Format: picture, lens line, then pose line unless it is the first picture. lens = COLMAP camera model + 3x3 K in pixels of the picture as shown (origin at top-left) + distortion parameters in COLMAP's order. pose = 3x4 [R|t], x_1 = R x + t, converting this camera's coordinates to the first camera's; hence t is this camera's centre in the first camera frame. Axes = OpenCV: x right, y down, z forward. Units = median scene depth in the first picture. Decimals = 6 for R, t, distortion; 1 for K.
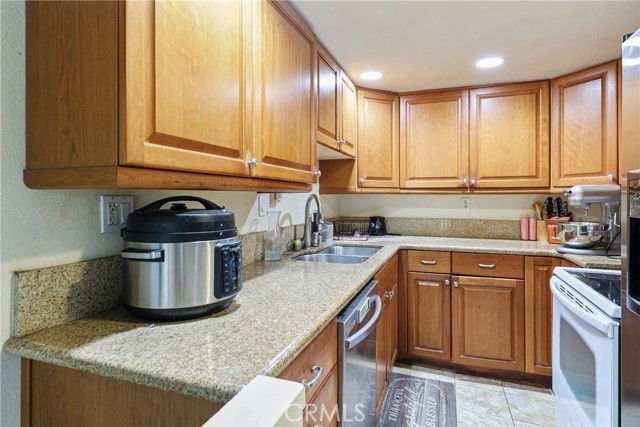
lens RADIAL K [[414.8, 0, 265.5], [0, 414.8, 197.7], [0, 0, 1]] dist [-0.000068, 0.002209]
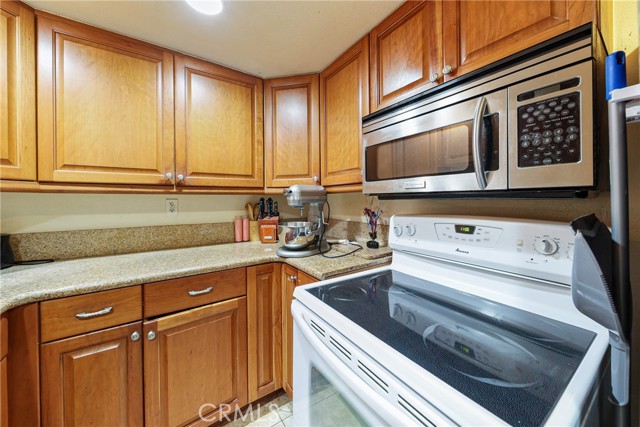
lens RADIAL K [[231.5, 0, 336.5], [0, 231.5, 200.6], [0, 0, 1]] dist [-0.000814, -0.000283]
pose [[0.506140, -0.006682, 0.862426, 0.302152], [0.006591, 0.999971, 0.003880, 0.004906], [-0.862426, 0.003720, 0.506169, 0.583749]]
